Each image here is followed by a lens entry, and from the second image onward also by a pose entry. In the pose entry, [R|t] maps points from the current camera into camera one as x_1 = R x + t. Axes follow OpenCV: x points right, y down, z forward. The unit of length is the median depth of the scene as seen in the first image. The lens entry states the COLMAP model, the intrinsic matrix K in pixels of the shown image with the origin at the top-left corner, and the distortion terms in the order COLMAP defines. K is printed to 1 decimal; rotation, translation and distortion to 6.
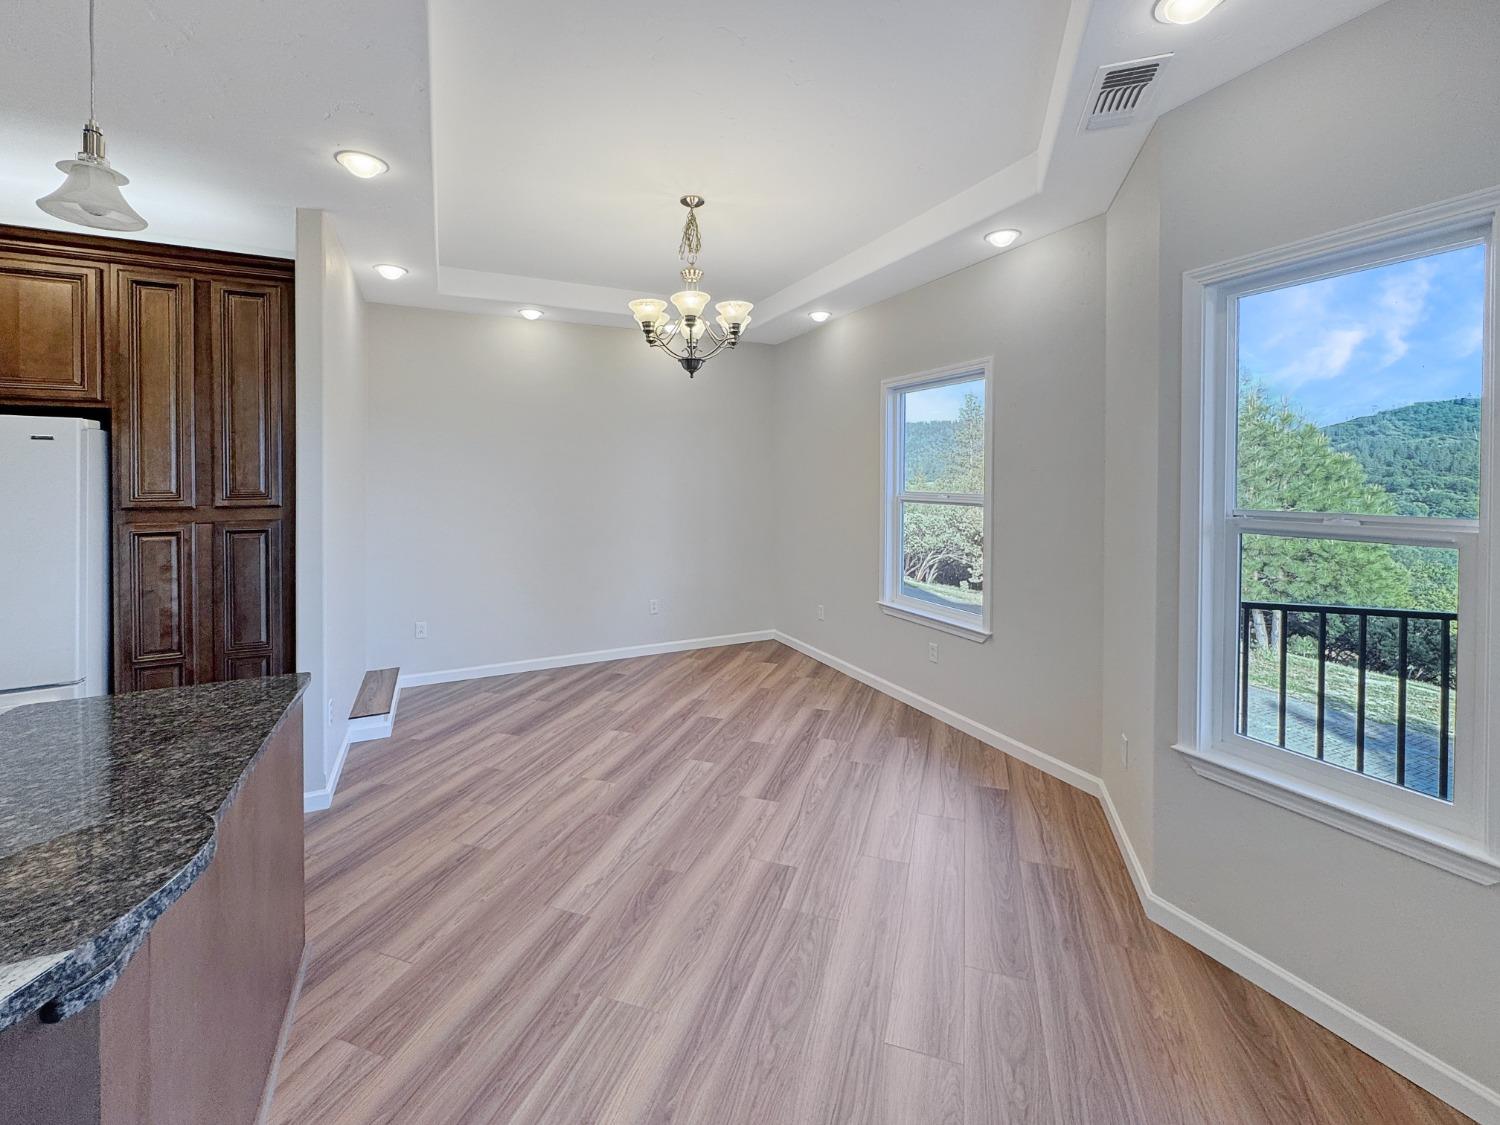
lens RADIAL K [[607.6, 0, 744.3], [0, 607.6, 558.1], [0, 0, 1]] dist [-0.001328, 0.000490]
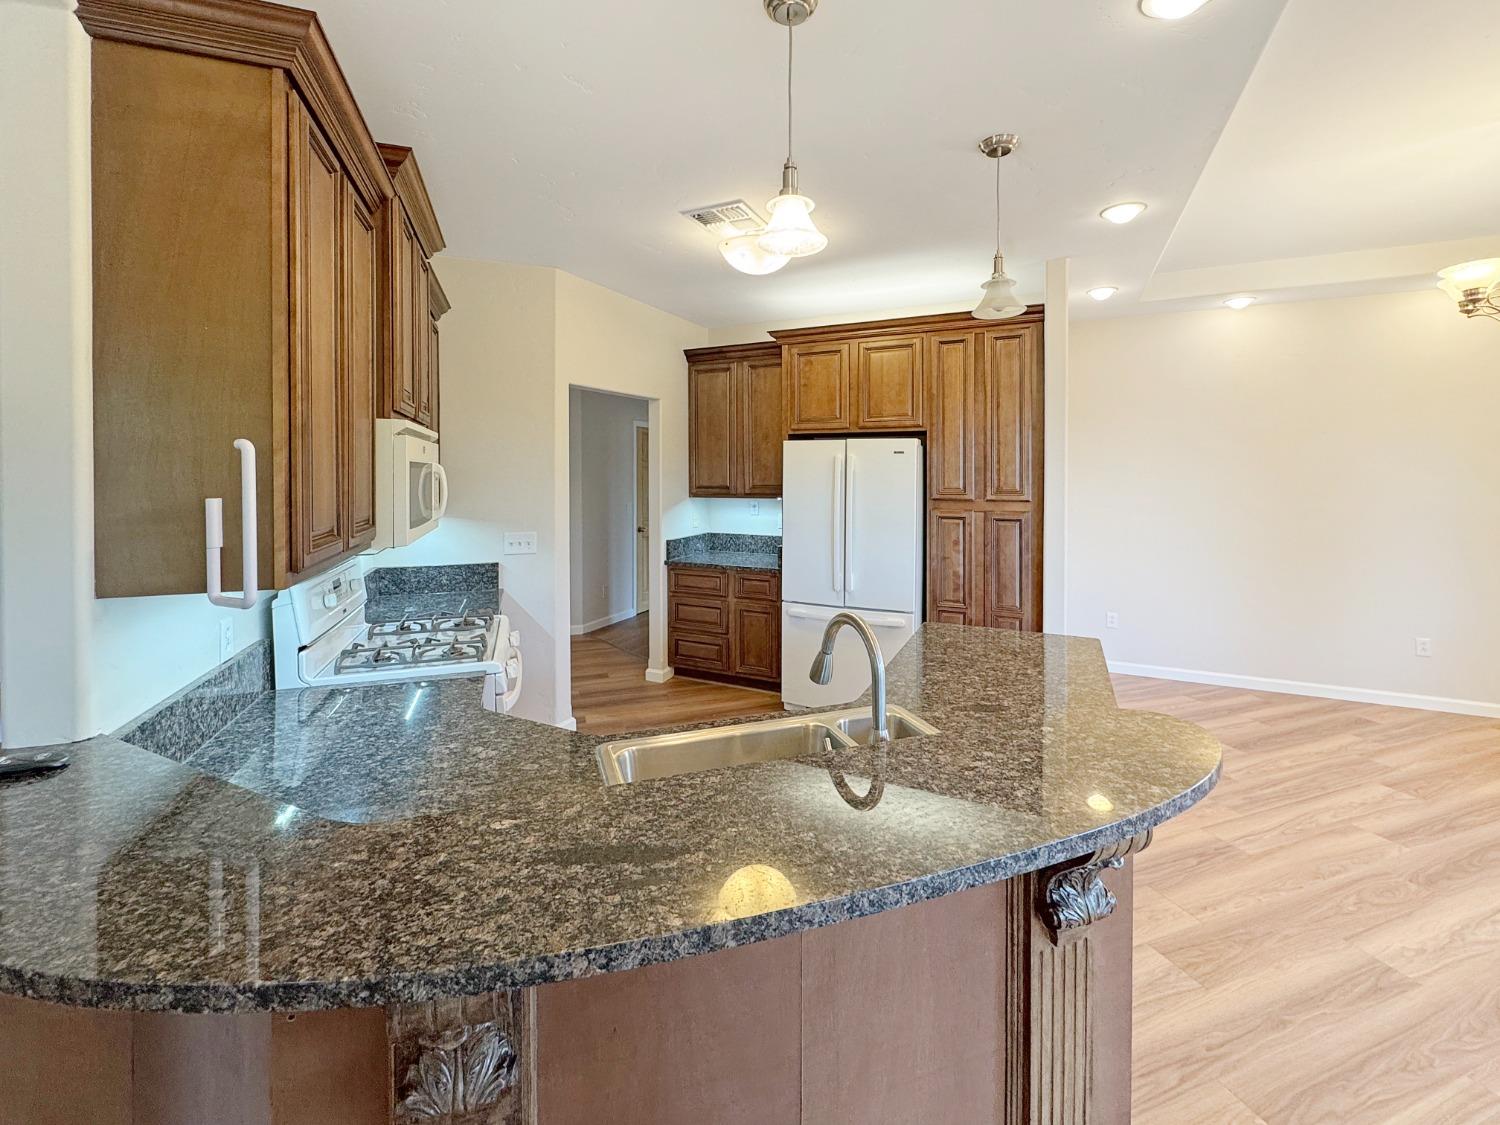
lens RADIAL K [[607.6, 0, 811.1], [0, 607.6, 510.3], [0, 0, 1]] dist [-0.001328, 0.000490]
pose [[0.632718, 0.048595, -0.772856, -0.080351], [-0.104313, 0.994281, -0.022881, 0.009439], [0.767324, 0.095096, 0.634169, -0.147160]]
